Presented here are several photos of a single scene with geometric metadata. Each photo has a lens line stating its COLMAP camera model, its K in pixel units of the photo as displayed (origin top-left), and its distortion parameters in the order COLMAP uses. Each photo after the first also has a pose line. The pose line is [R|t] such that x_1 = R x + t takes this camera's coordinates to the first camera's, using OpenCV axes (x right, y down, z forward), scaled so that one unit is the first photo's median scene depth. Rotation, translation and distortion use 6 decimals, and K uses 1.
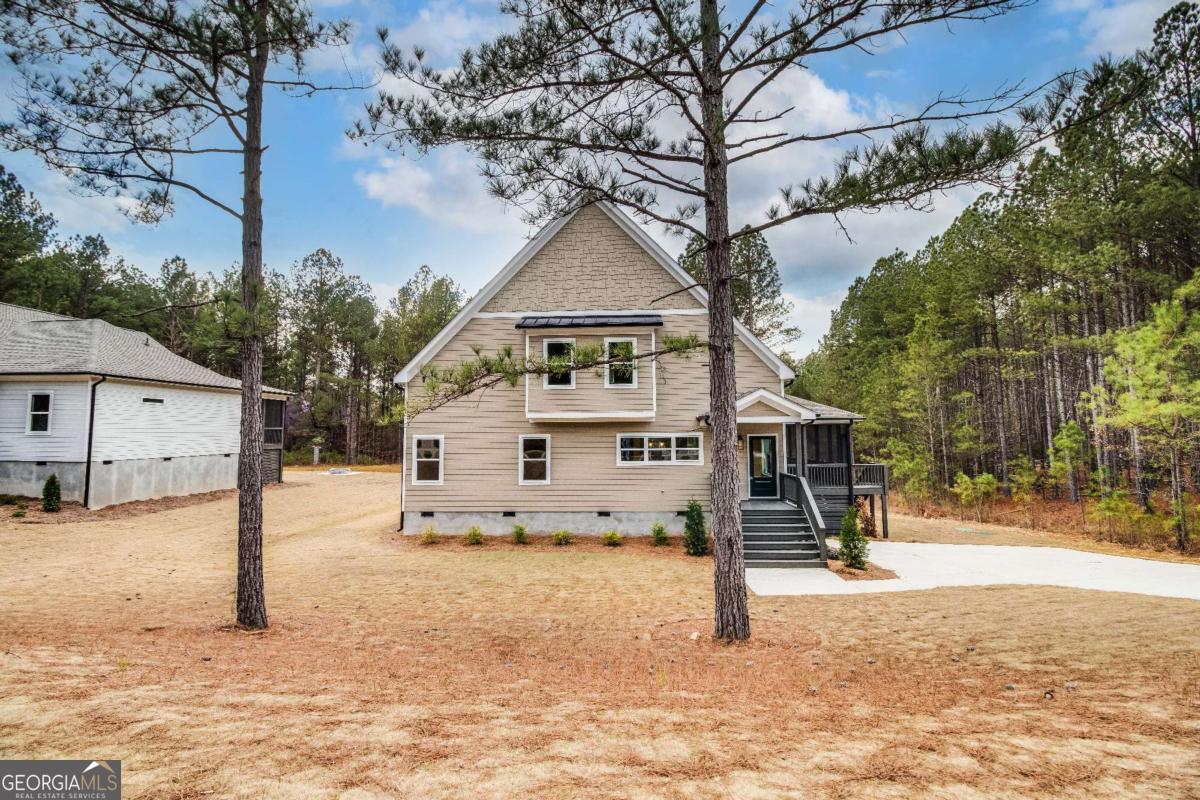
lens RADIAL K [[566.7, 0, 602.5], [0, 566.7, 396.0], [0, 0, 1]] dist [-0.014013, 0.000057]
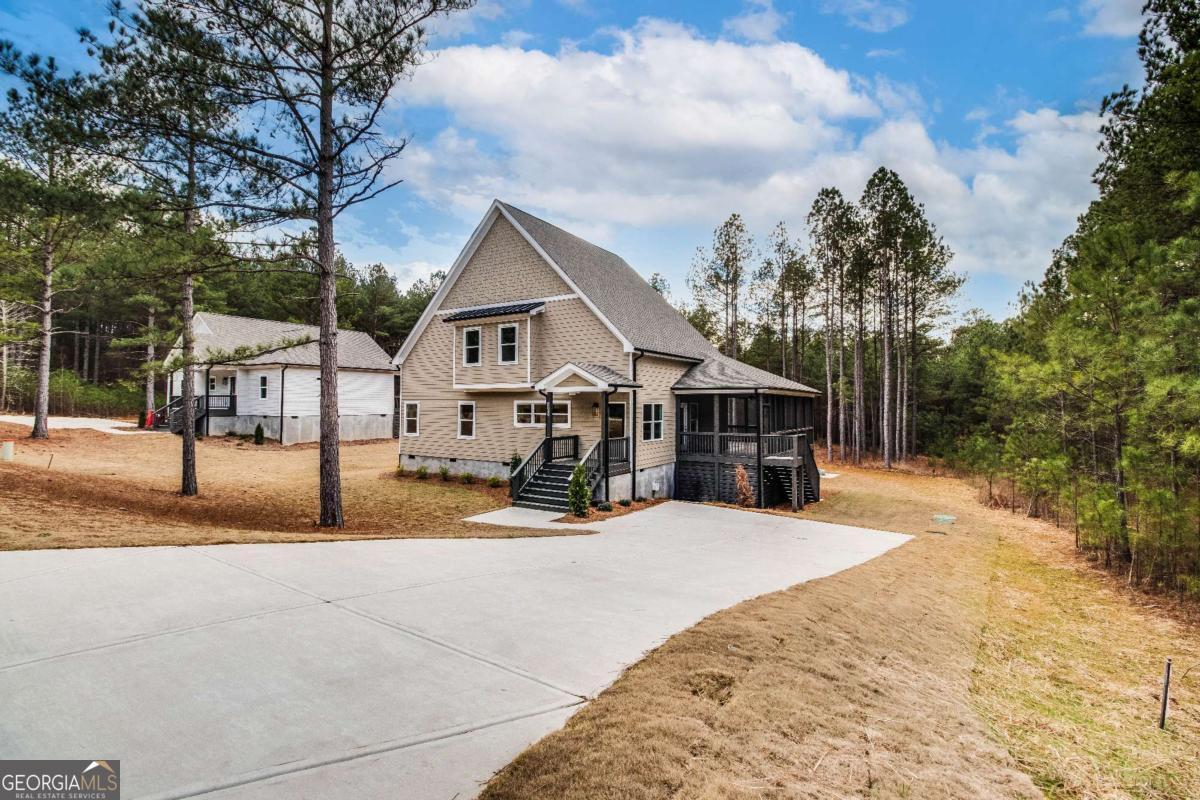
lens RADIAL K [[566.7, 0, 597.1], [0, 566.7, 404.0], [0, 0, 1]] dist [-0.014013, 0.000057]
pose [[0.867886, 0.009111, -0.496679, 0.804766], [0.022359, 0.998102, 0.057380, 0.005536], [0.496260, -0.060905, 0.866035, 0.007876]]
